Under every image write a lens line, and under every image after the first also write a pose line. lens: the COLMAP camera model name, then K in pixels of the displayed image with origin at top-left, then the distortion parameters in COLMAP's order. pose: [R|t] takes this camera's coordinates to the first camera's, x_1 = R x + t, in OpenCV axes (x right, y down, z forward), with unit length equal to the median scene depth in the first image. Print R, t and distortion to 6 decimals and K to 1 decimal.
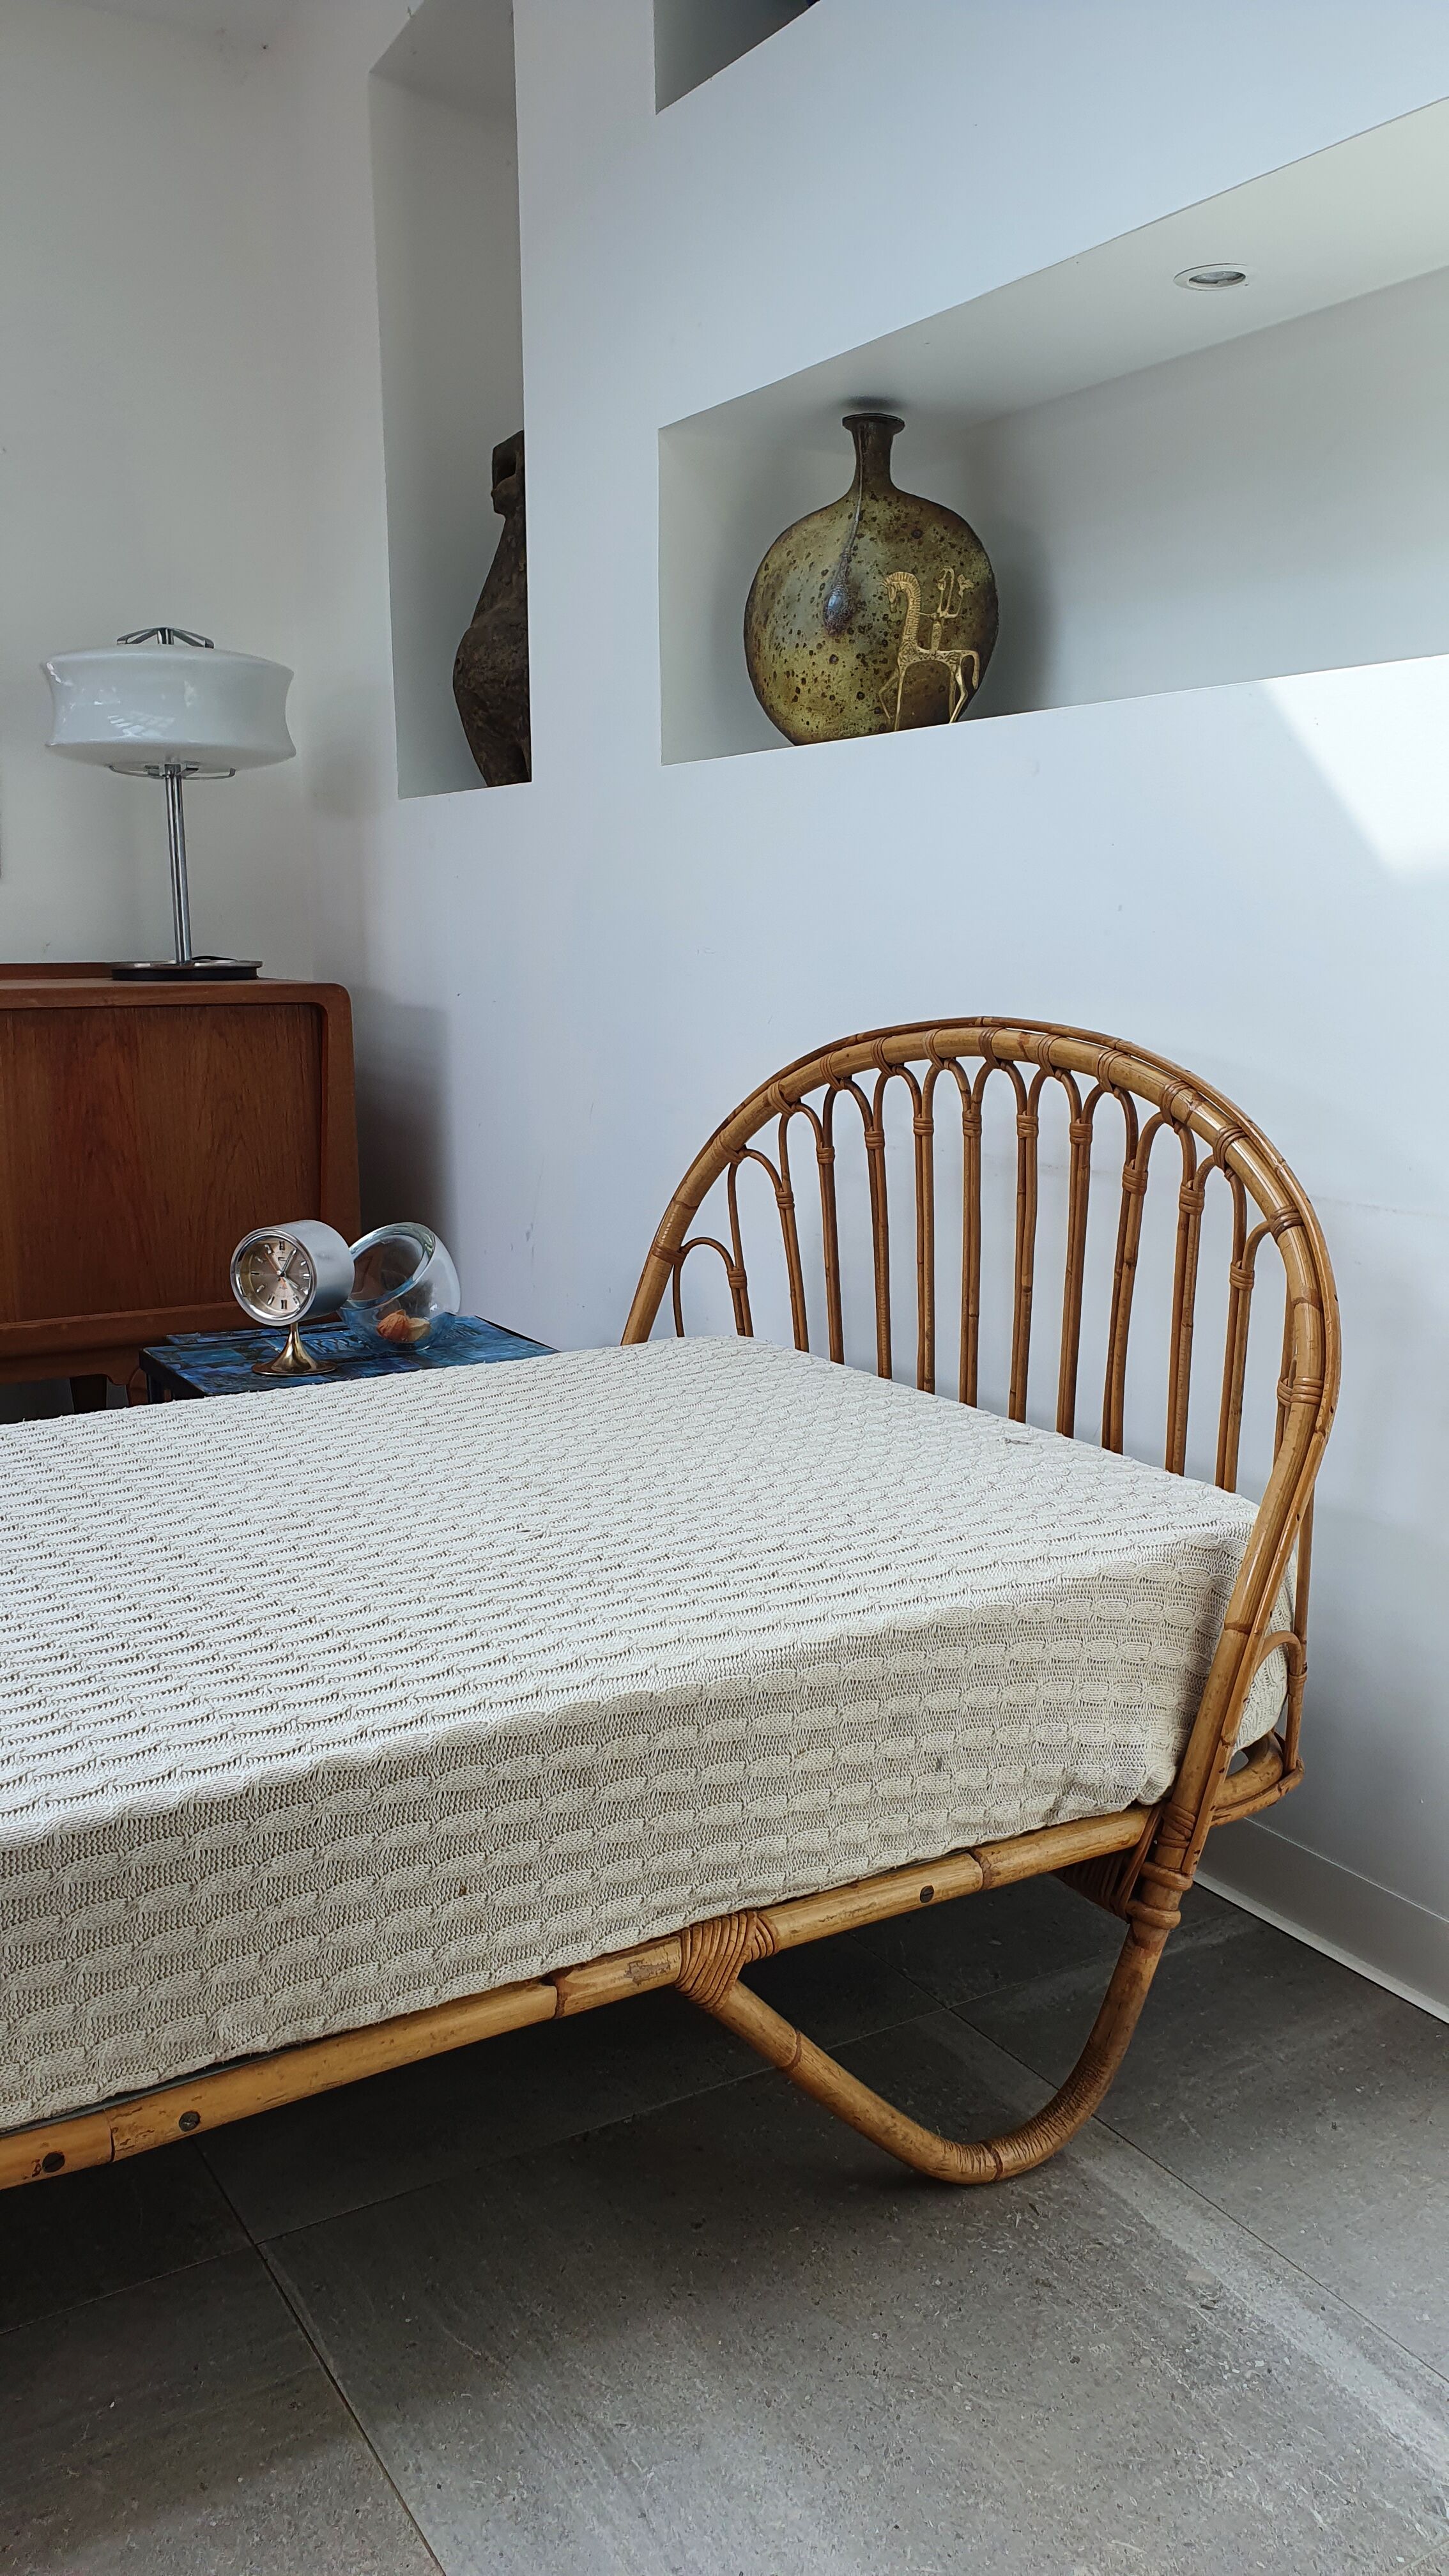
lens RADIAL K [[2015.3, 0, 740.2], [0, 2015.3, 1340.1], [0, 0, 1]] dist [0.075442, -0.093689]
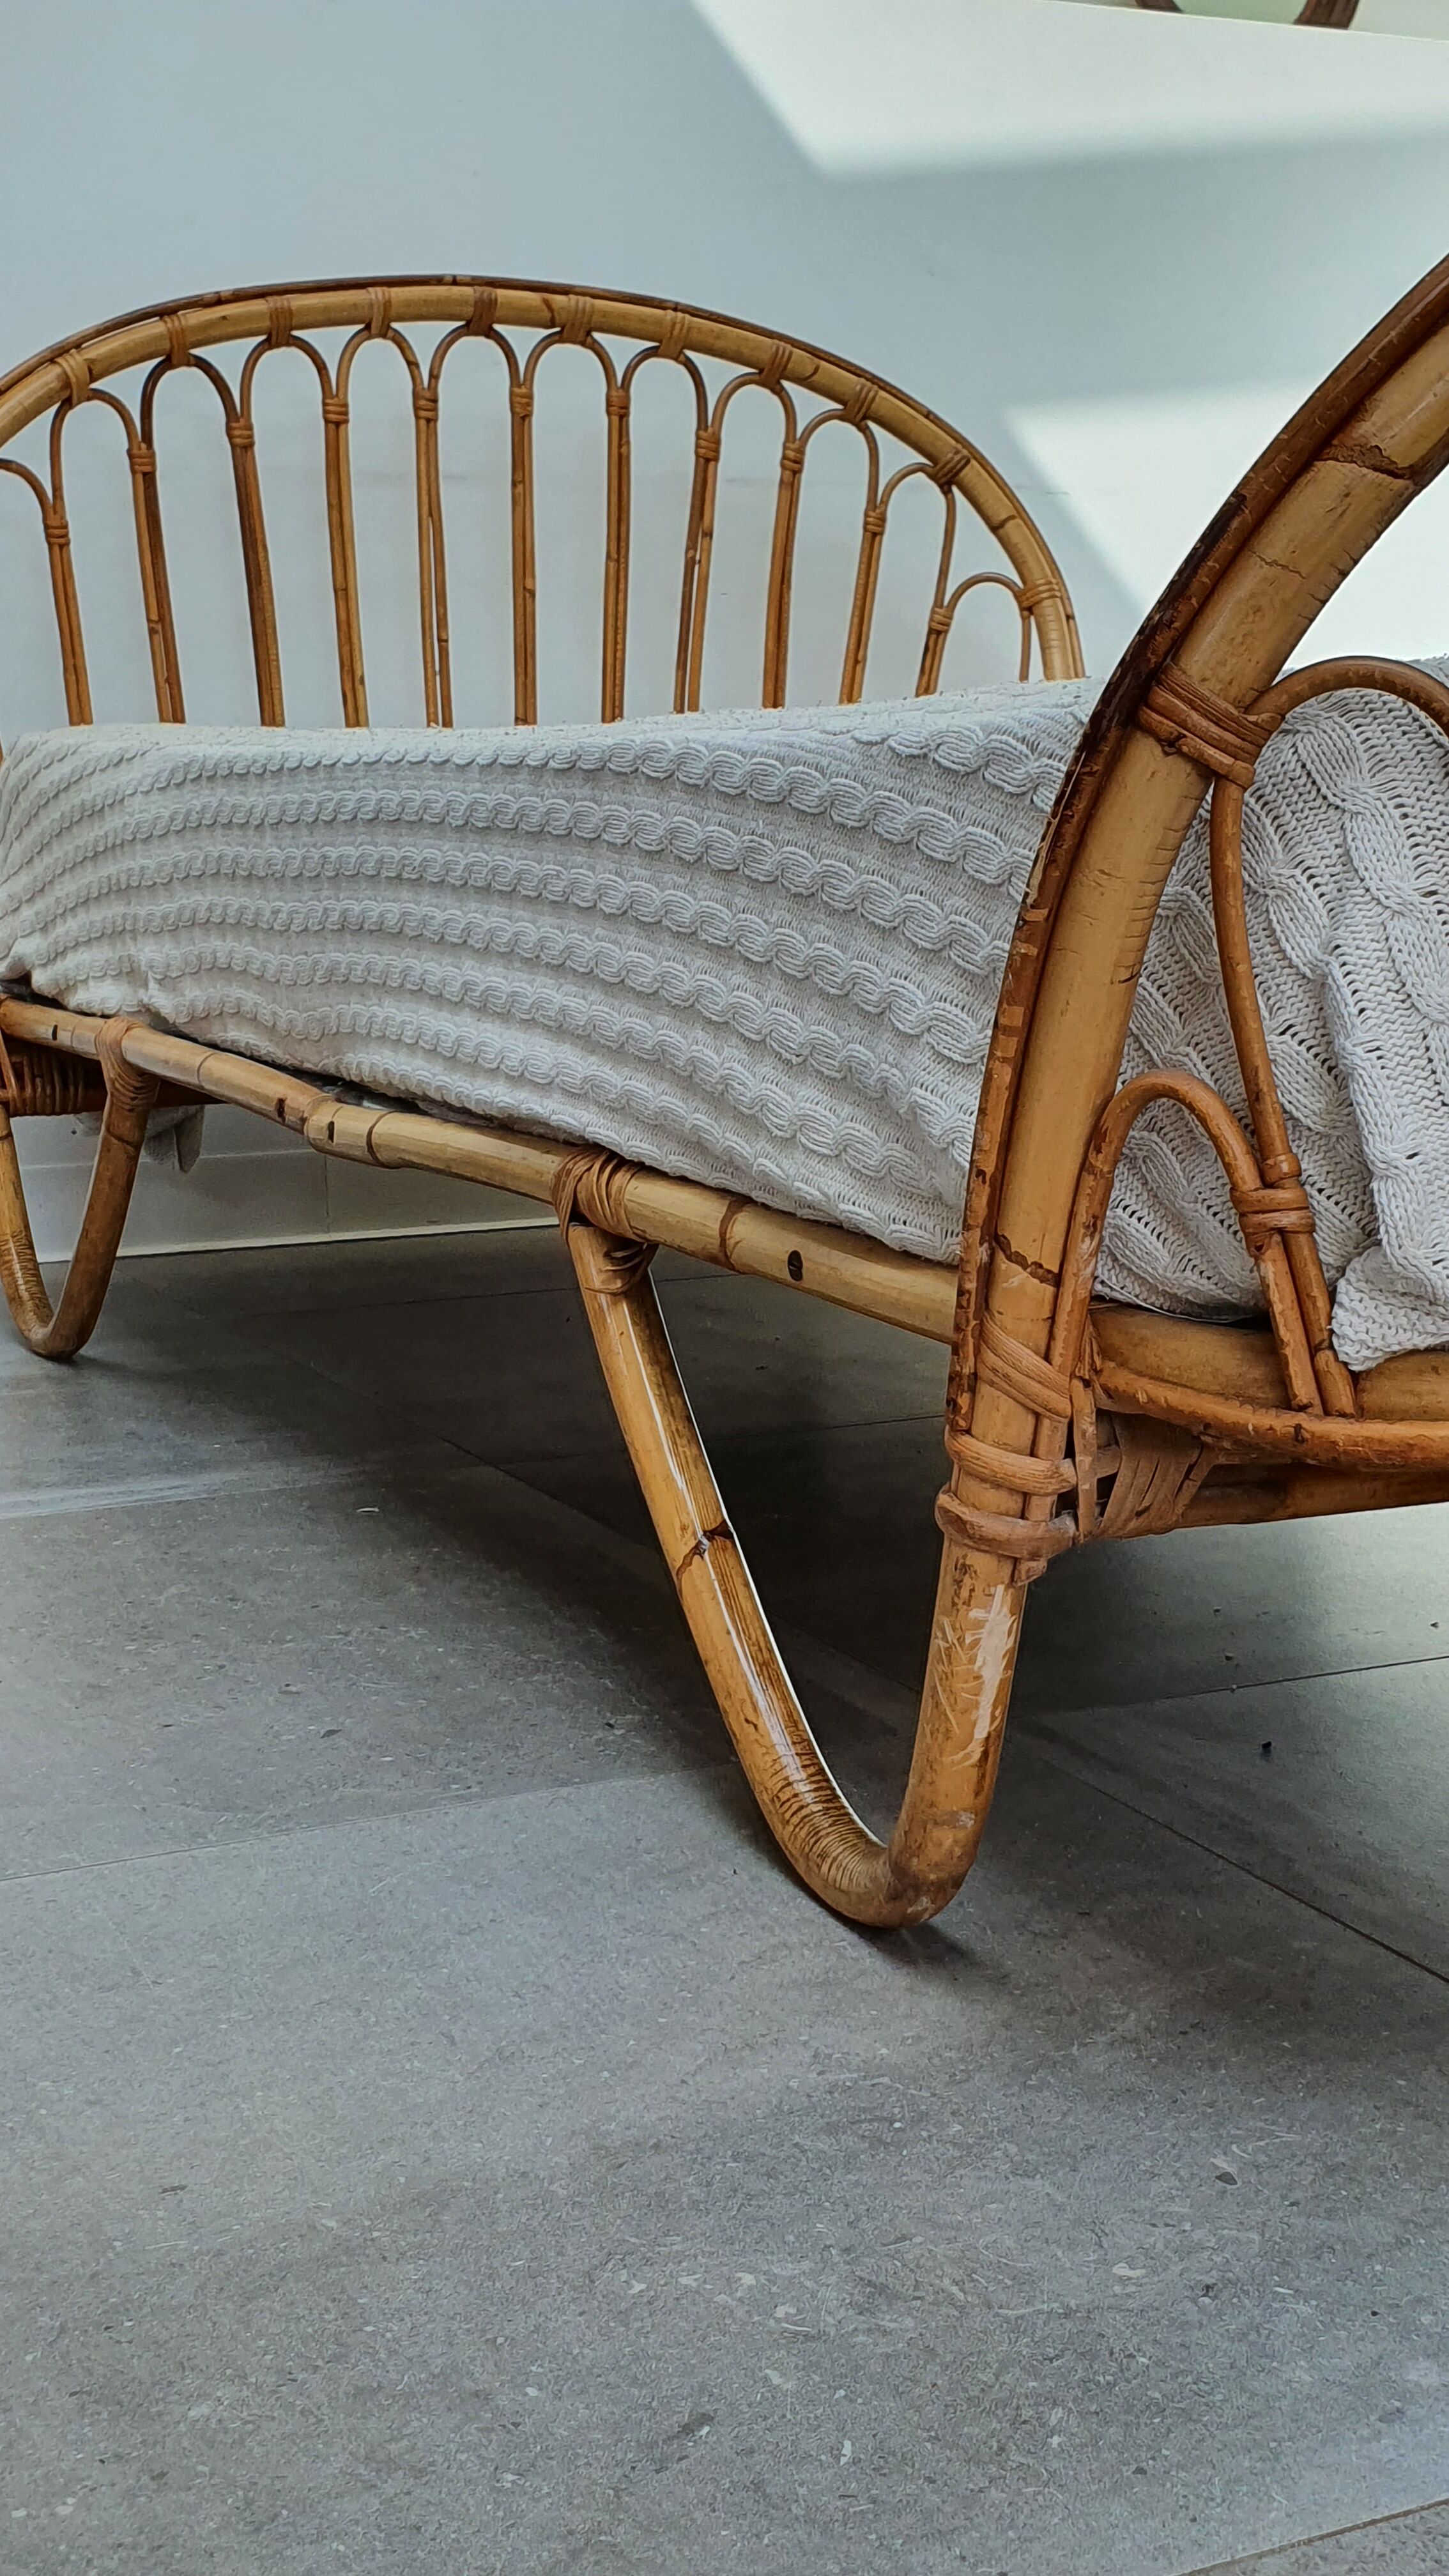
lens RADIAL K [[3359.4, 0, 760.6], [0, 3359.4, 1400.4], [0, 0, 1]] dist [0.006613, 0.000000]
pose [[0.103221, -0.188673, 0.976600, -1.171501], [0.206826, 0.964455, 0.164467, 0.082673], [-0.972918, 0.185010, 0.138574, 0.650187]]
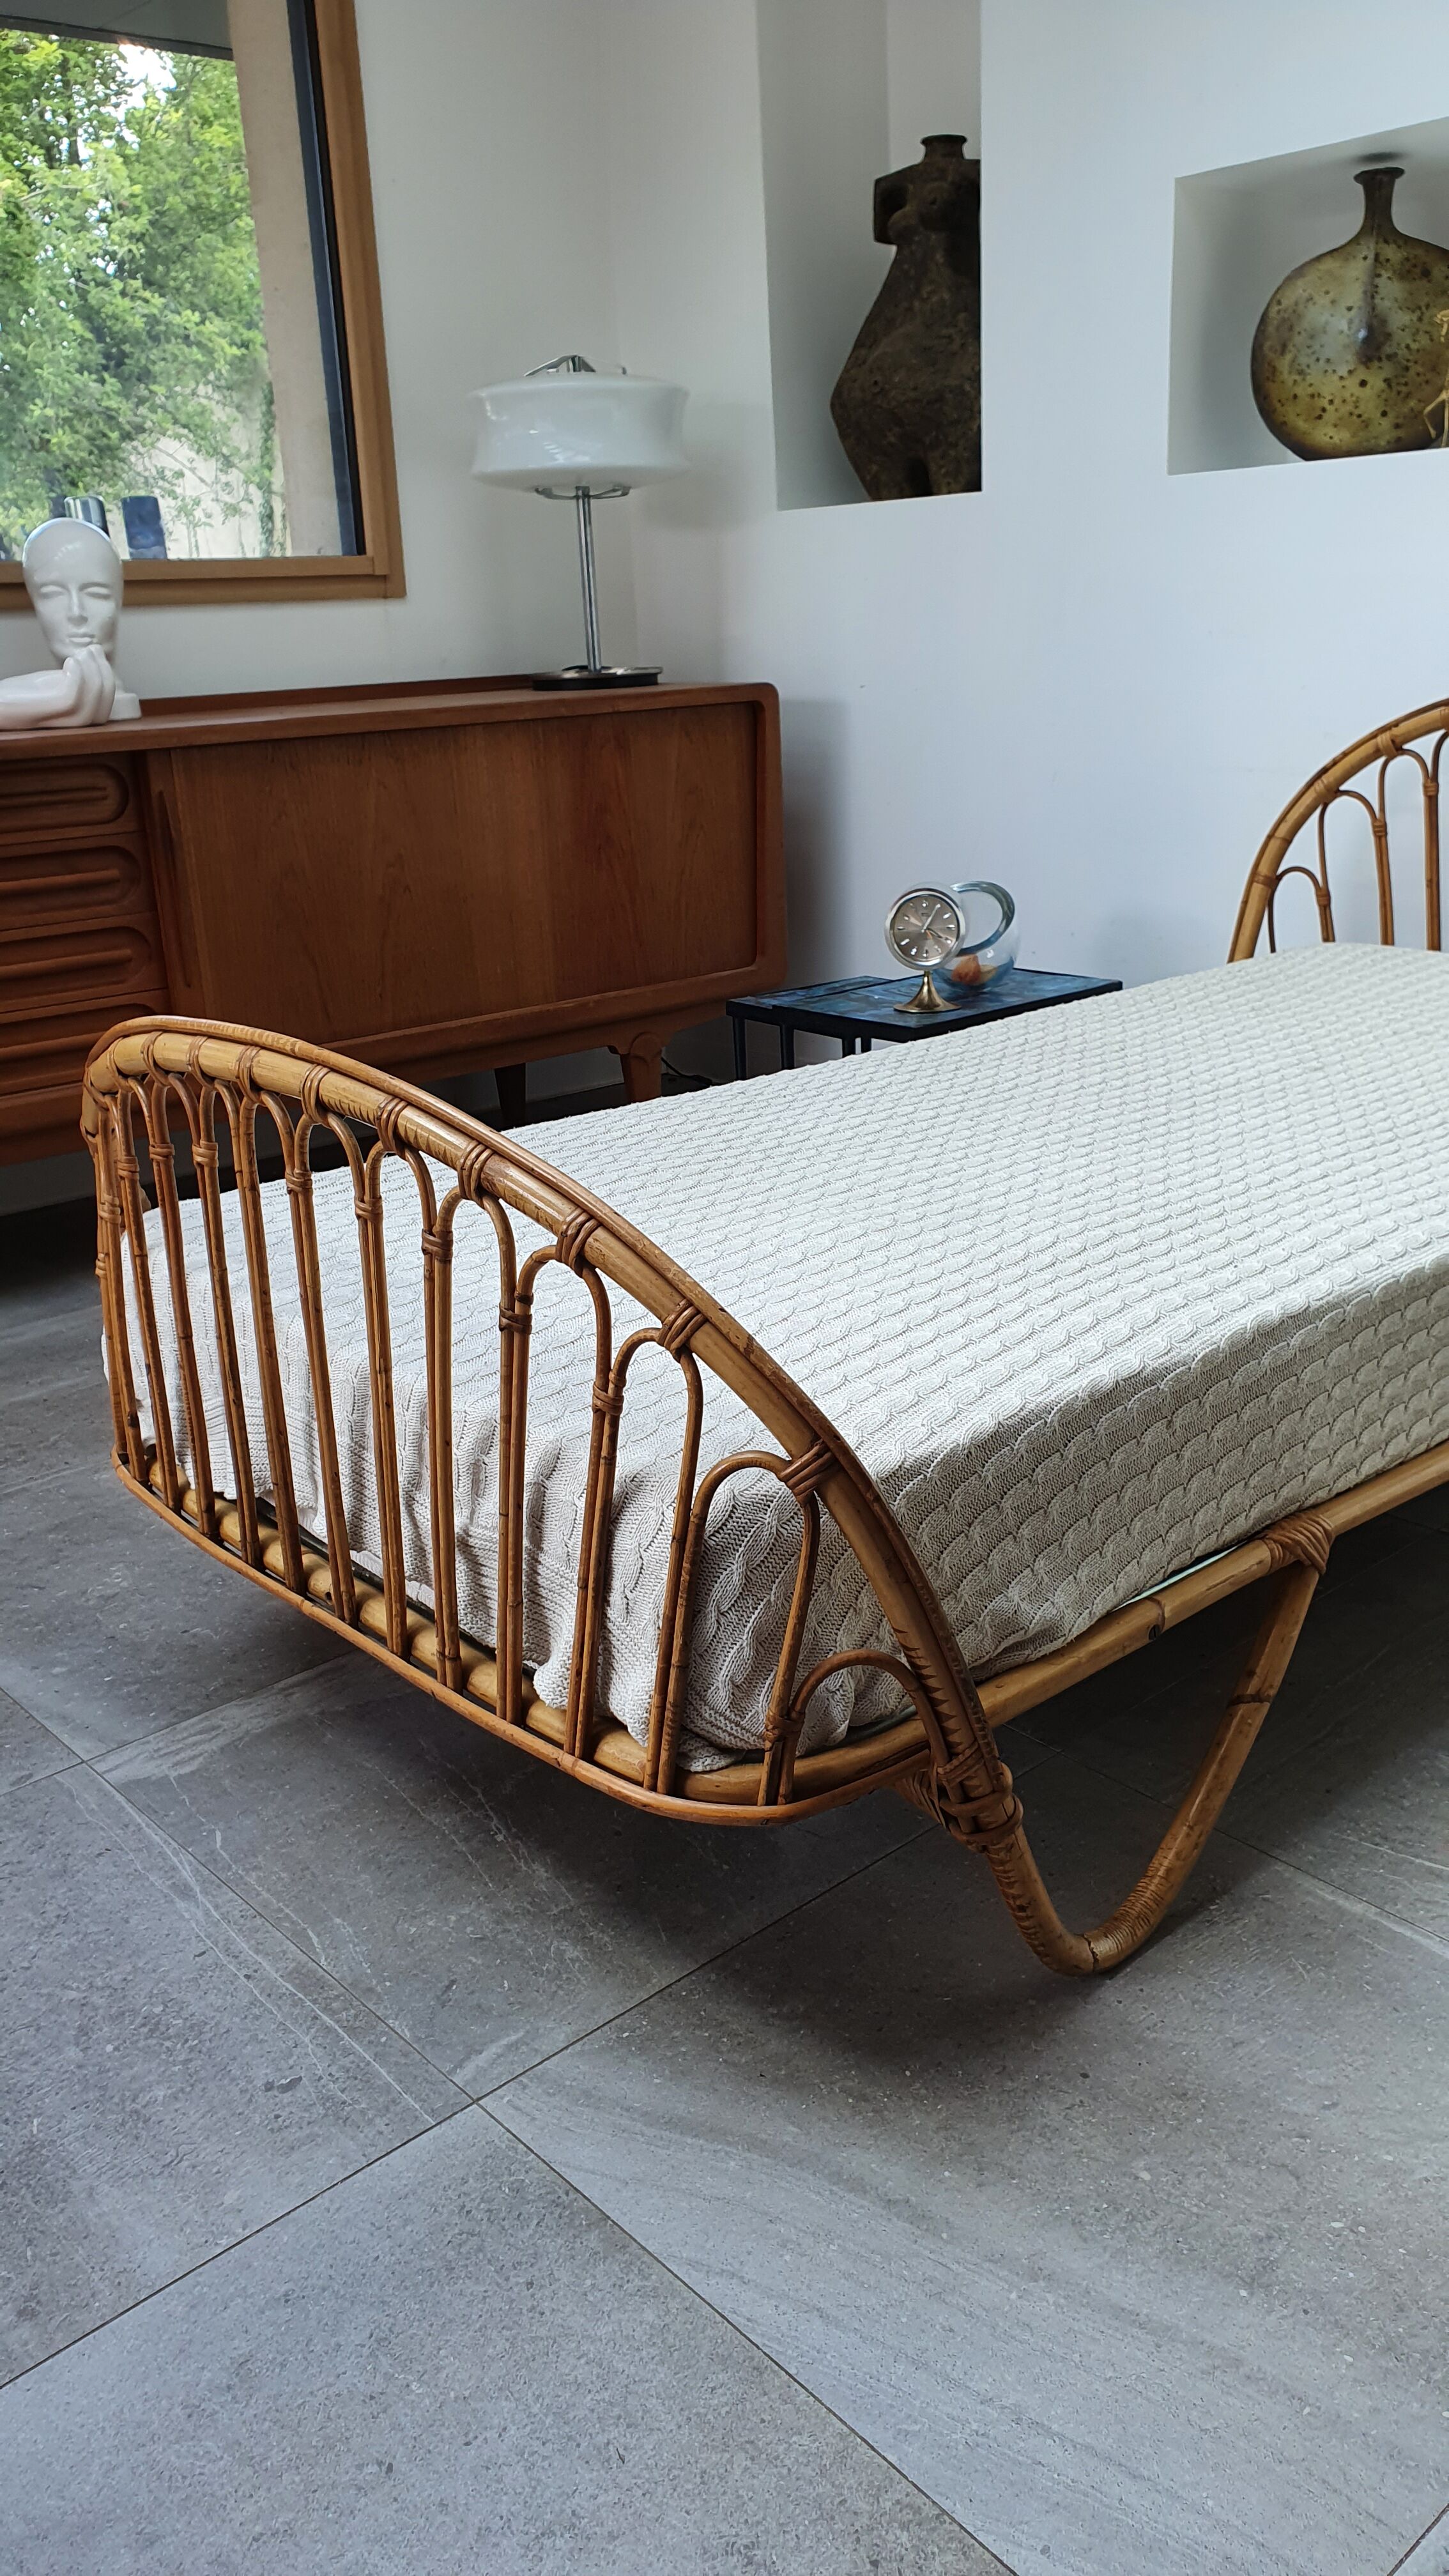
lens RADIAL K [[2015.3, 0, 735.7], [0, 2015.3, 1293.3], [0, 0, 1]] dist [0.075442, -0.093689]
pose [[0.982490, -0.099426, 0.157572, -0.610516], [0.079840, 0.988800, 0.126099, 0.026571], [-0.168344, -0.111310, 0.979423, -0.226006]]
